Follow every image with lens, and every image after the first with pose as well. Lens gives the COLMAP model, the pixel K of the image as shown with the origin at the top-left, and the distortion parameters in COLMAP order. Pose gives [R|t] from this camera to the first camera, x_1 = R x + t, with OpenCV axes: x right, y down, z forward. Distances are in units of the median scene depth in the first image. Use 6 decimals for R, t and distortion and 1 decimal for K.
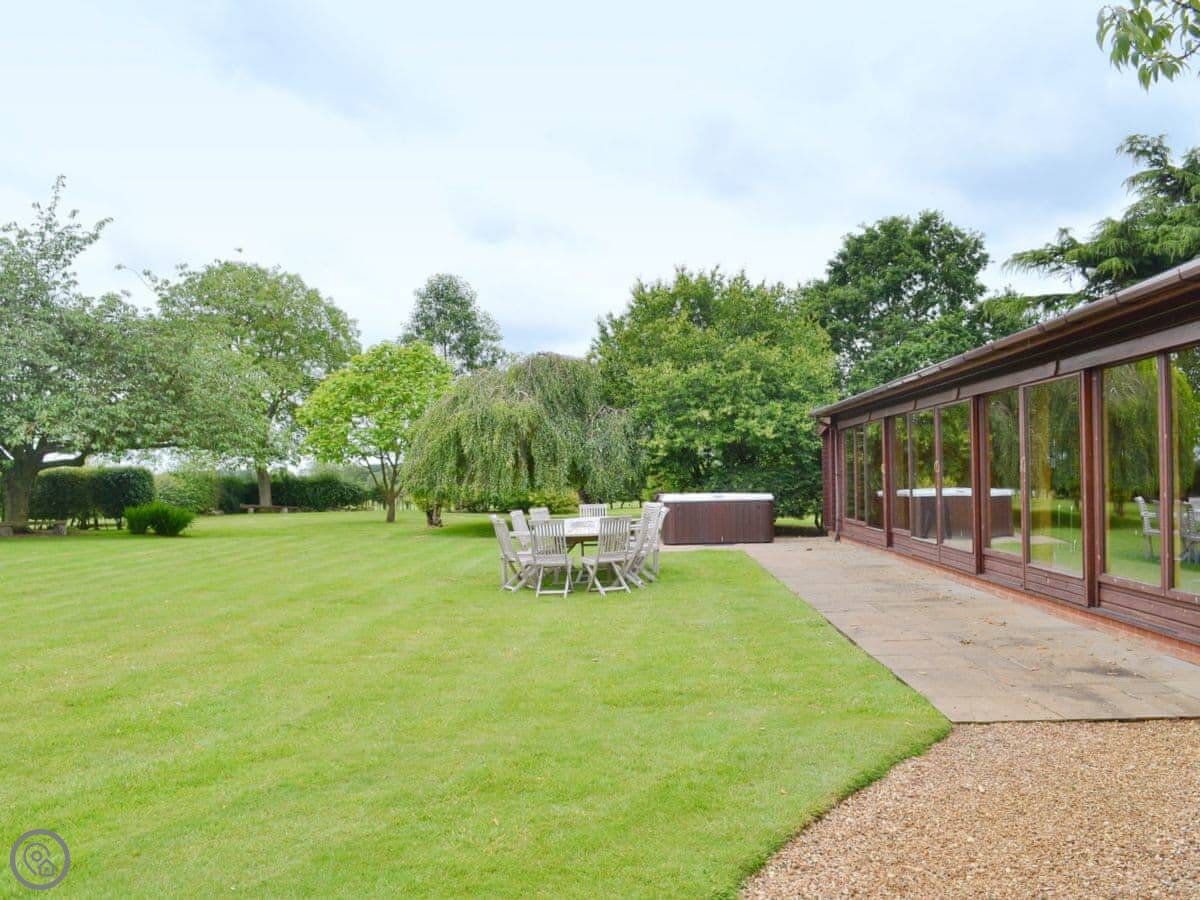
lens RADIAL K [[1111.0, 0, 600.0], [0, 1111.0, 450.0], [0, 0, 1]] dist [-0.081661, -0.004969]
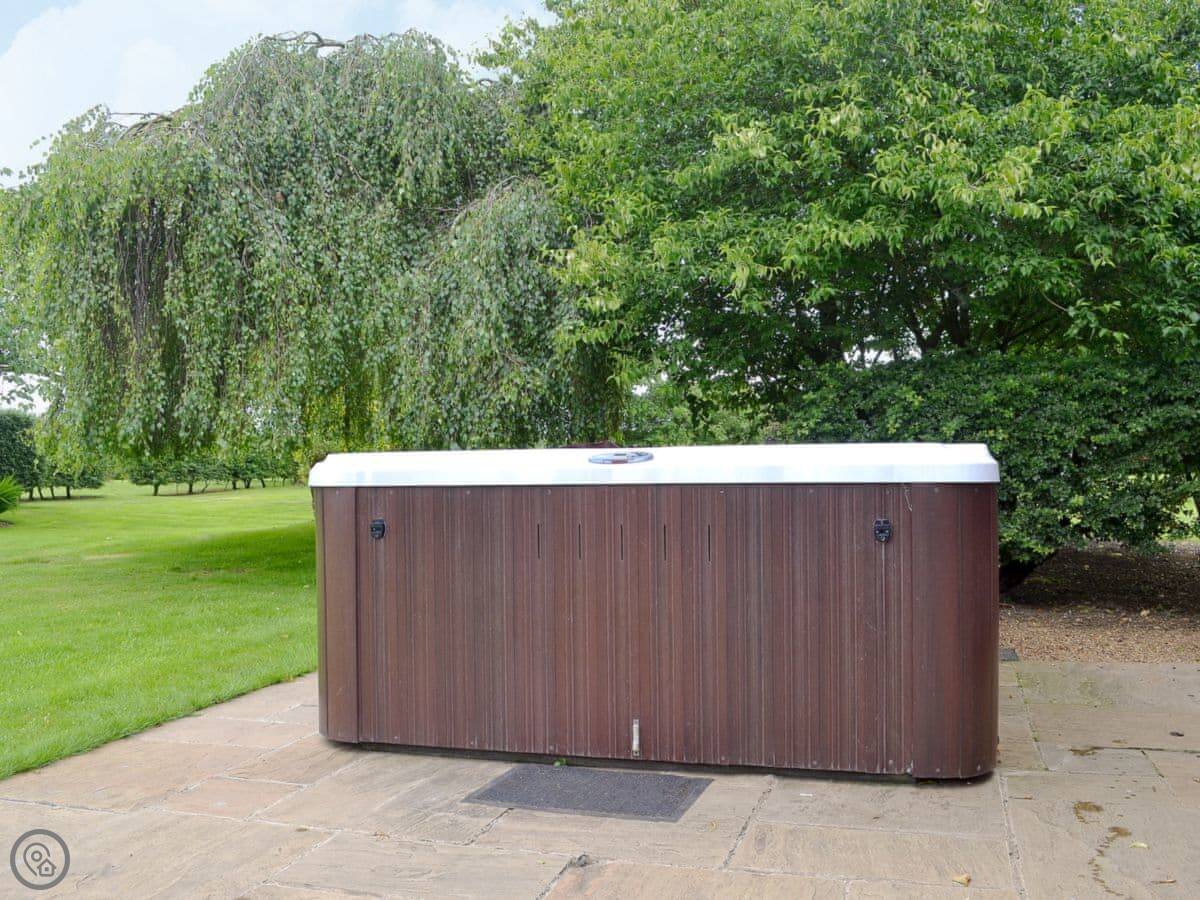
lens RADIAL K [[1111.0, 0, 600.0], [0, 1111.0, 450.0], [0, 0, 1]] dist [-0.081661, -0.004969]
pose [[0.960946, 0.009208, -0.276583, 0.128929], [-0.001181, 0.999574, 0.029174, 0.031415], [0.276733, -0.027708, 0.960547, 0.730256]]
